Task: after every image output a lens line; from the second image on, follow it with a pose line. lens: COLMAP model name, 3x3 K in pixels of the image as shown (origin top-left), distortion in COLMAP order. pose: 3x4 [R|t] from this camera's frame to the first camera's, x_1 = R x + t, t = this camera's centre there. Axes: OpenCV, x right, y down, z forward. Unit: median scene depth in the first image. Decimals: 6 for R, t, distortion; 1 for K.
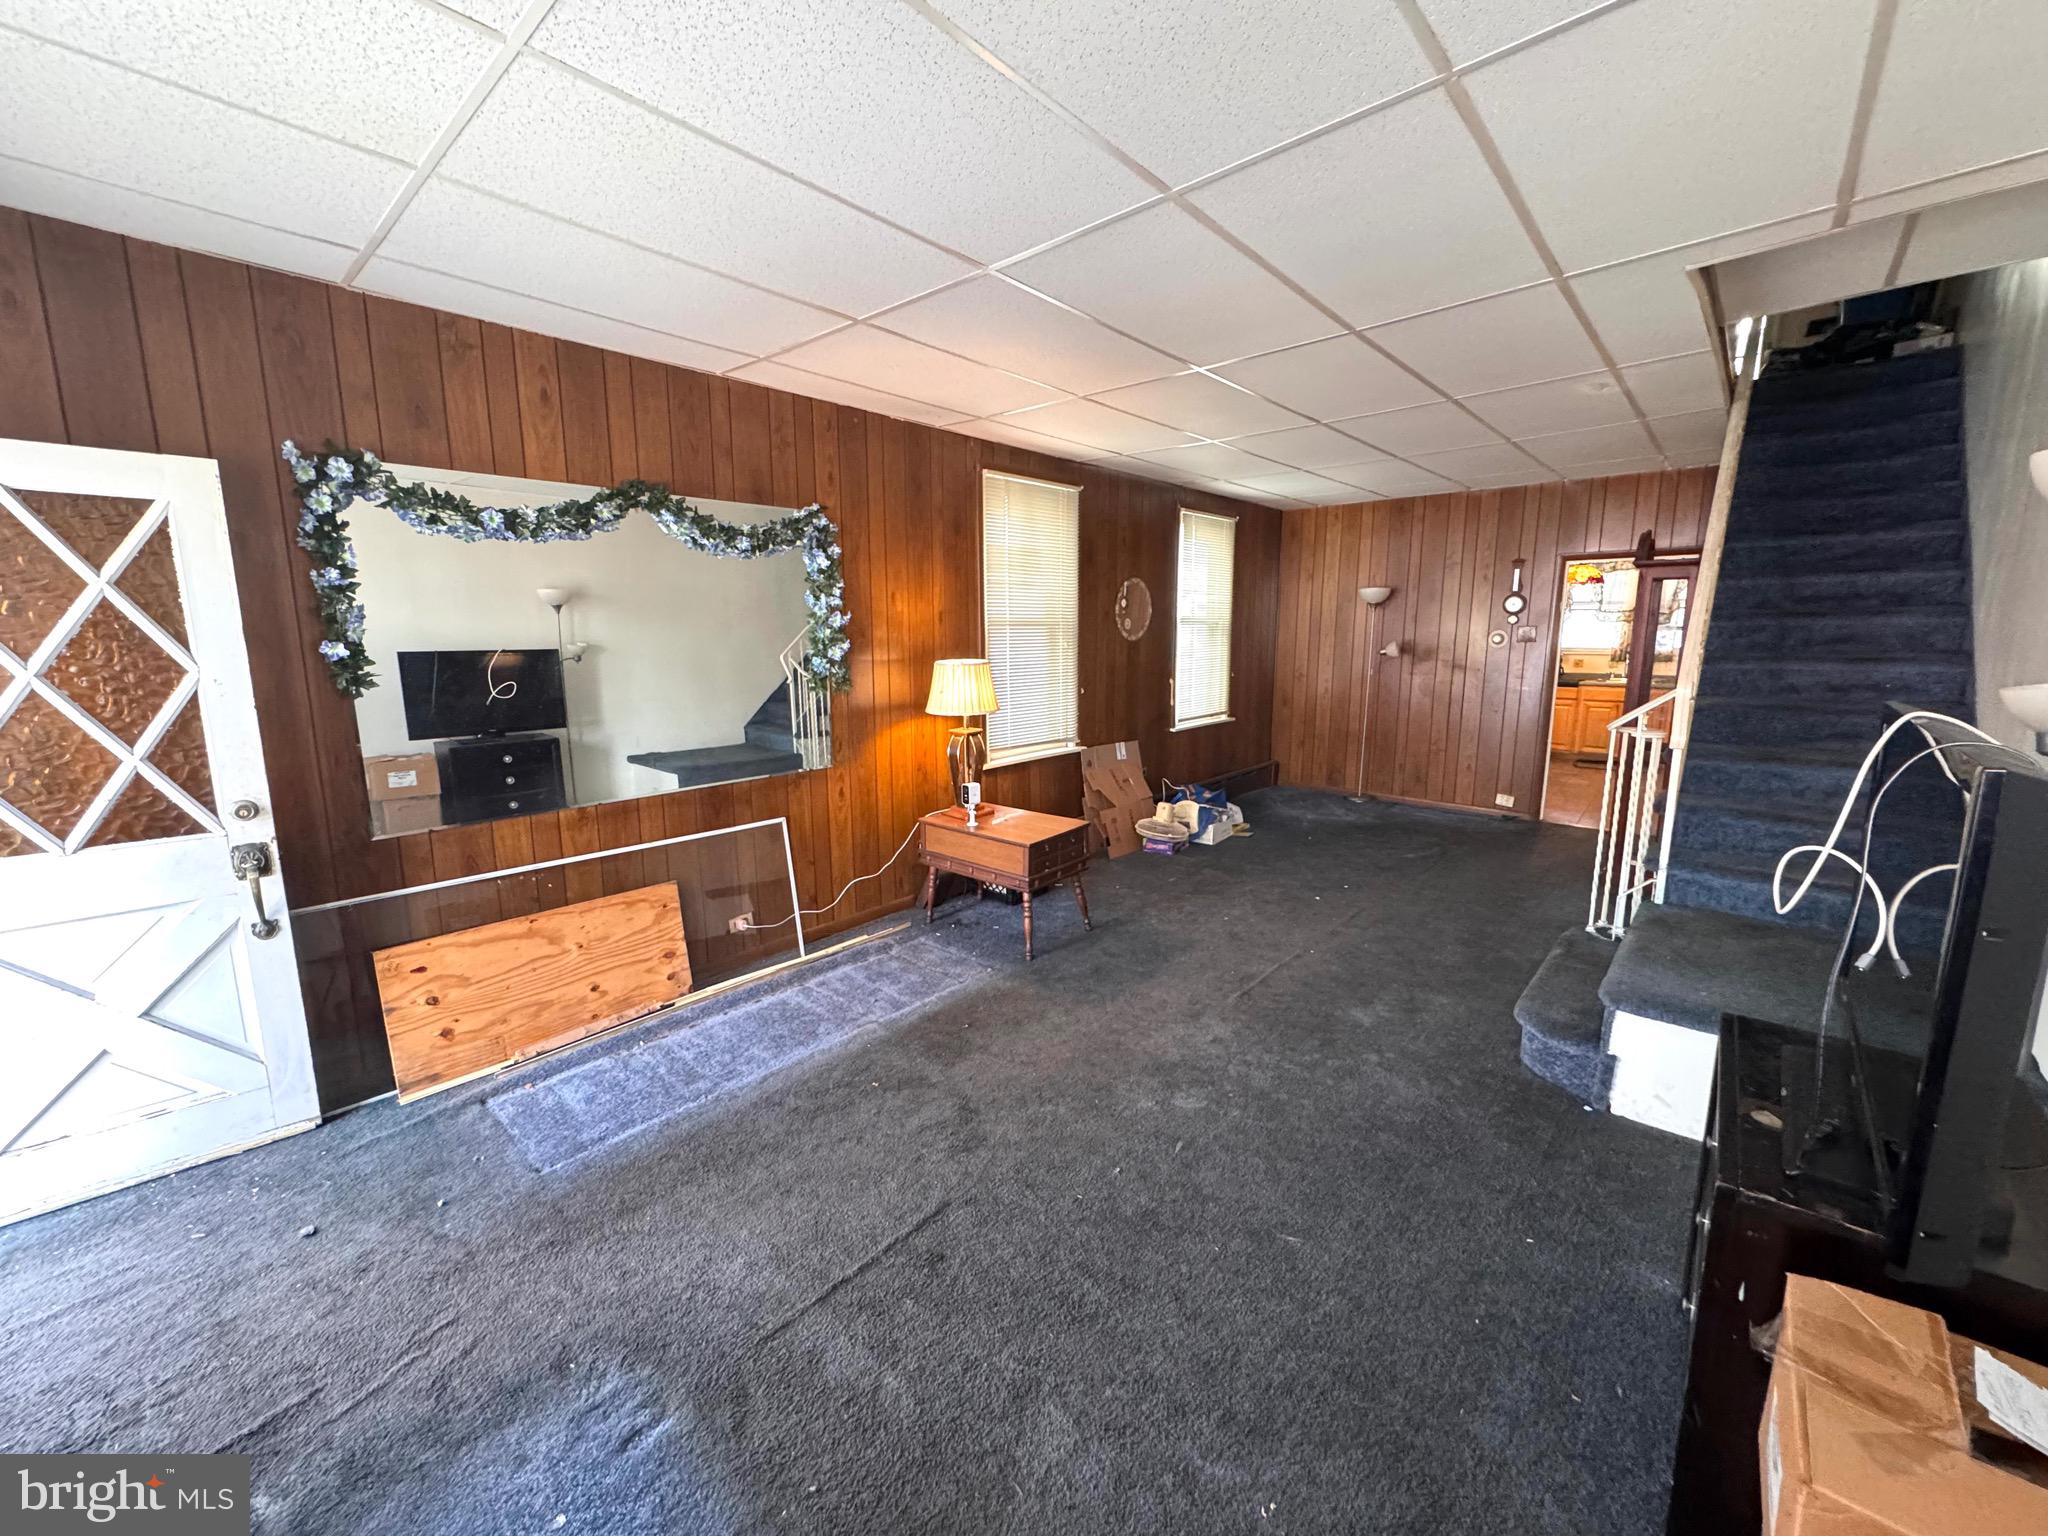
lens RADIAL K [[816.2, 0, 1024.0], [0, 816.2, 768.0], [0, 0, 1]] dist [-0.000646, -0.000034]
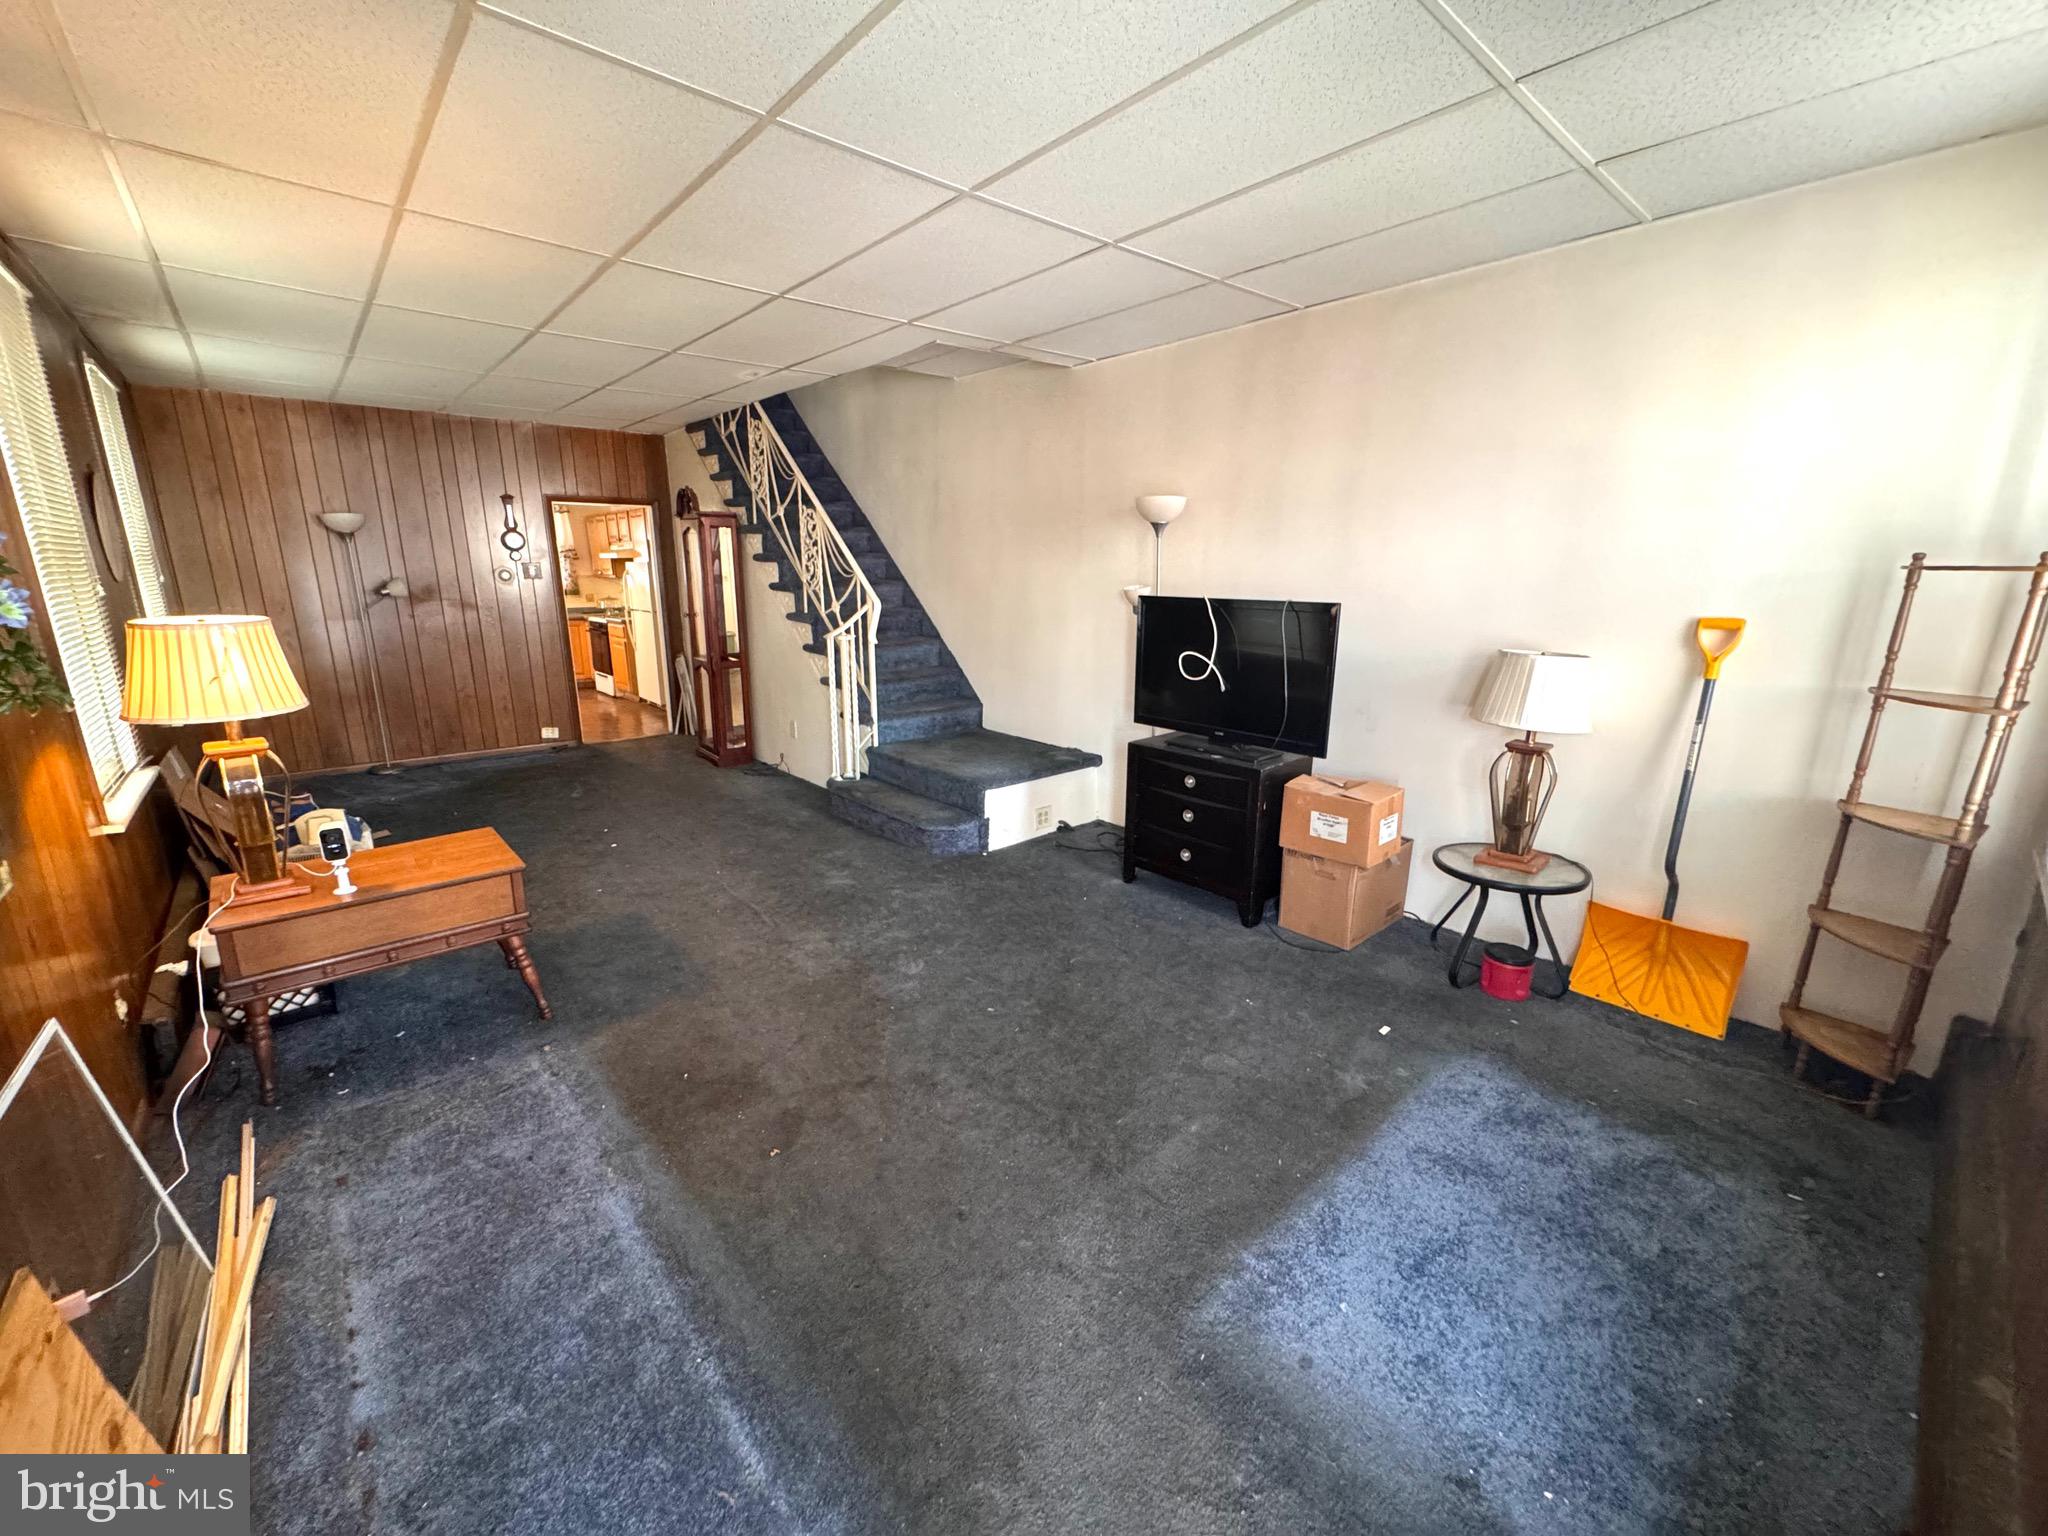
lens RADIAL K [[816.2, 0, 1024.0], [0, 816.2, 768.0], [0, 0, 1]] dist [-0.000646, -0.000034]
pose [[0.113243, -0.233173, 0.965819, -0.596608], [0.163580, 0.963182, 0.213357, -0.067526], [-0.980009, 0.133828, 0.147216, 0.437489]]
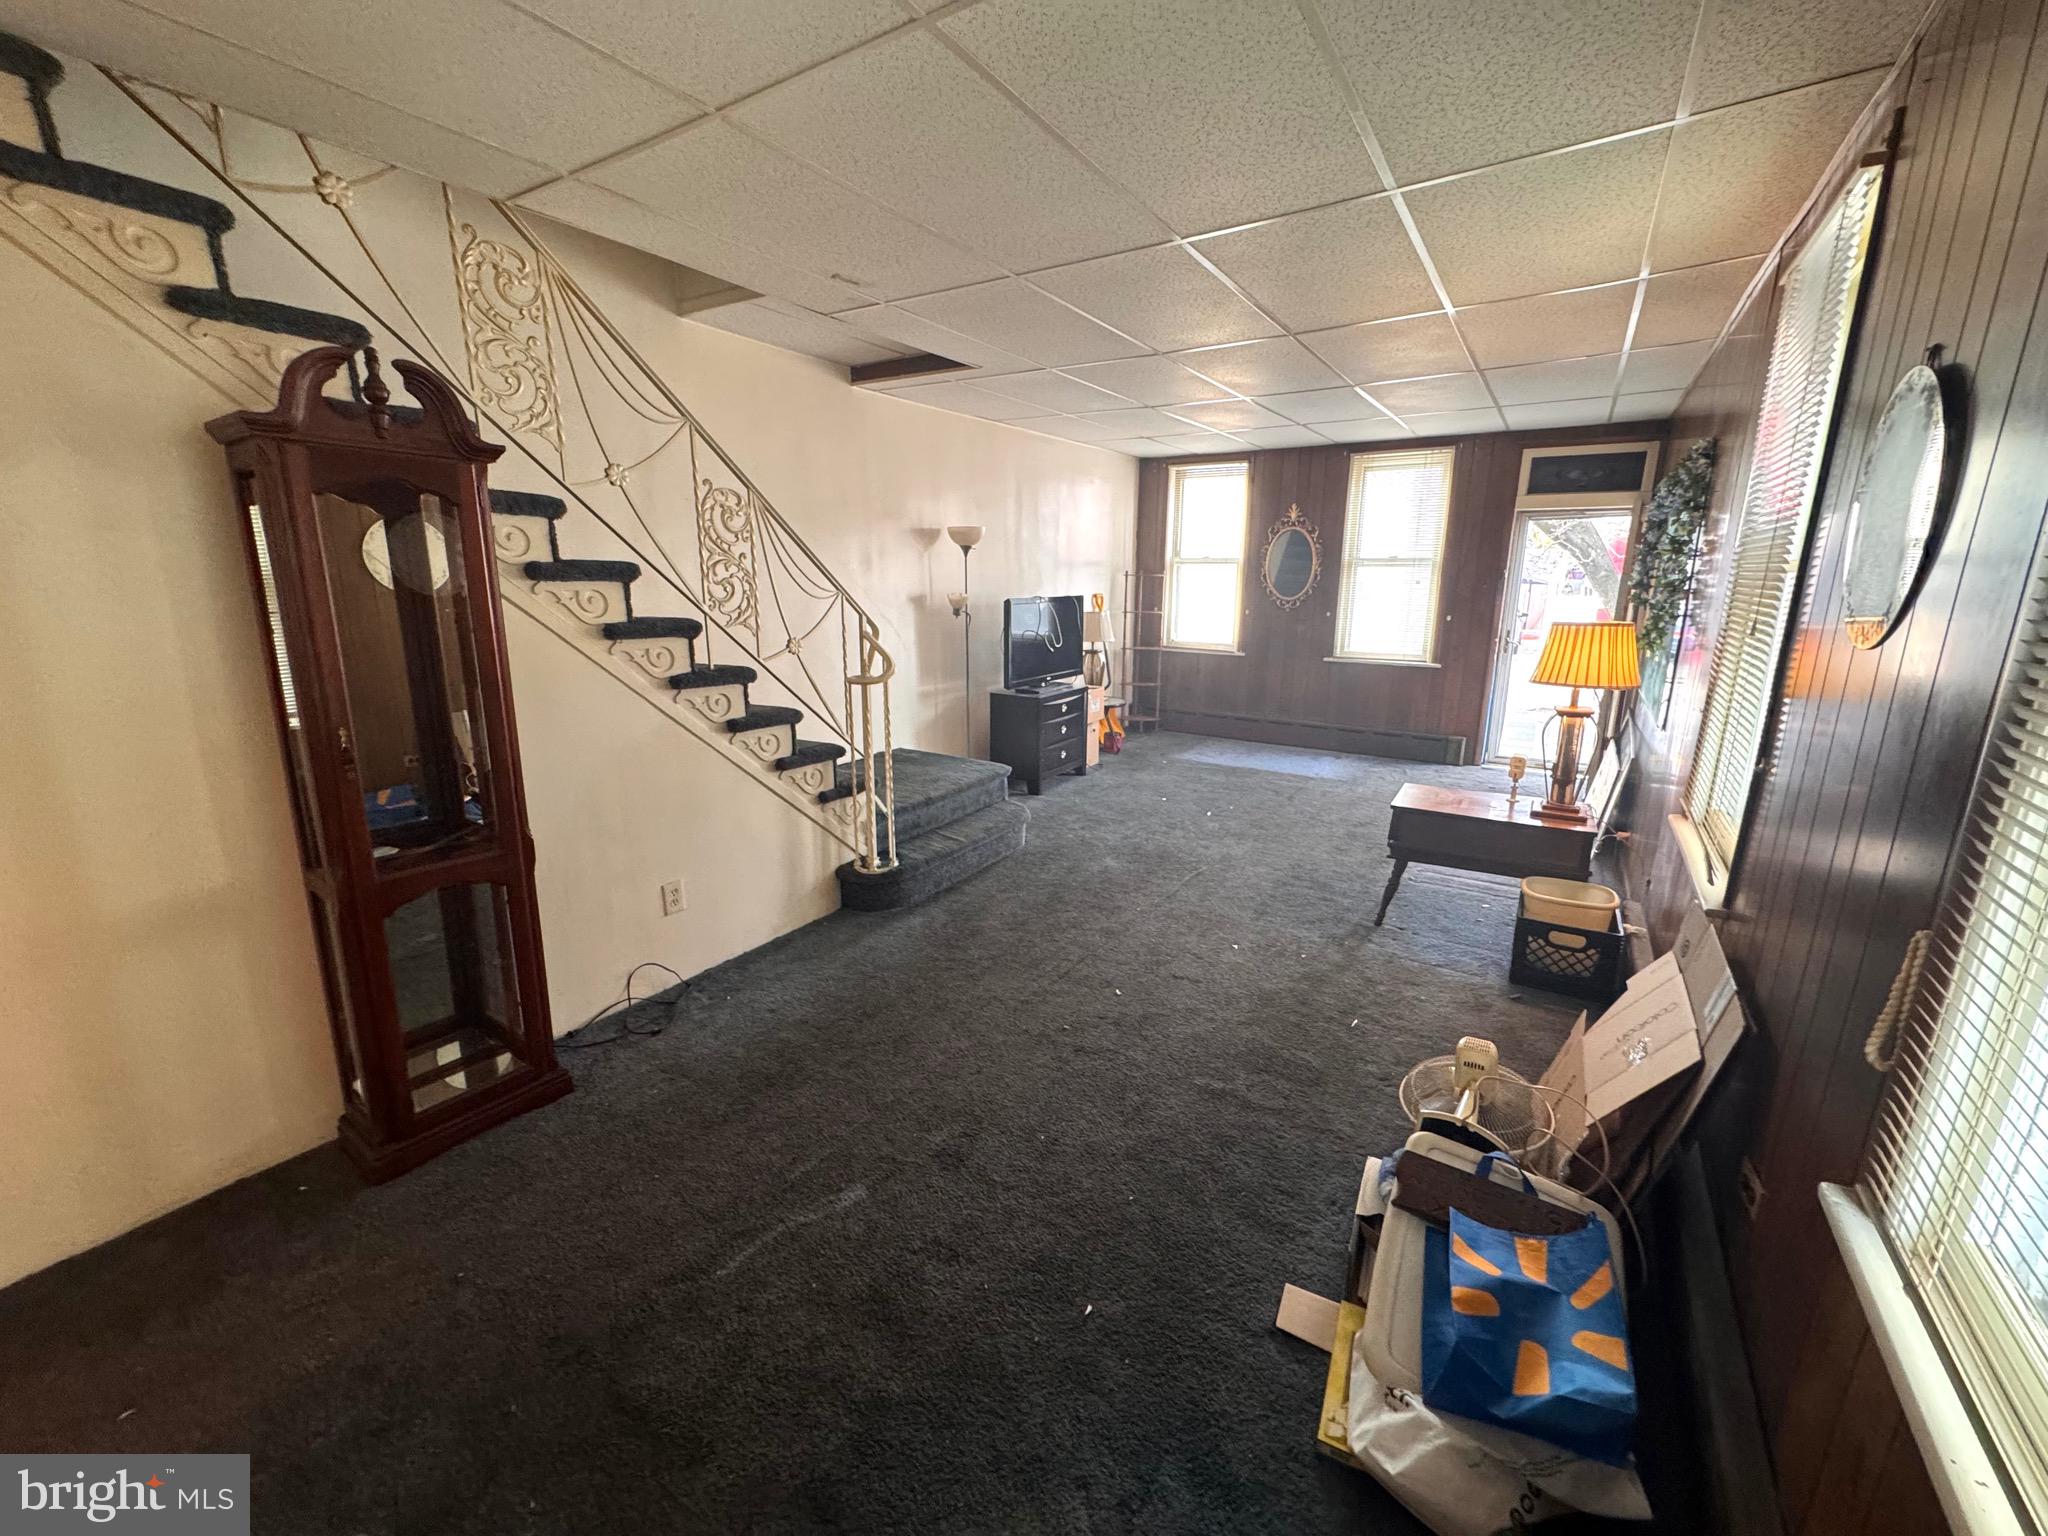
lens RADIAL K [[816.2, 0, 1024.0], [0, 816.2, 768.0], [0, 0, 1]] dist [-0.000646, -0.000034]
pose [[-0.987189, 0.047436, -0.152343, 0.638740], [-0.015675, 0.921335, 0.388453, -0.312664], [0.158786, 0.385864, -0.908788, 1.816683]]
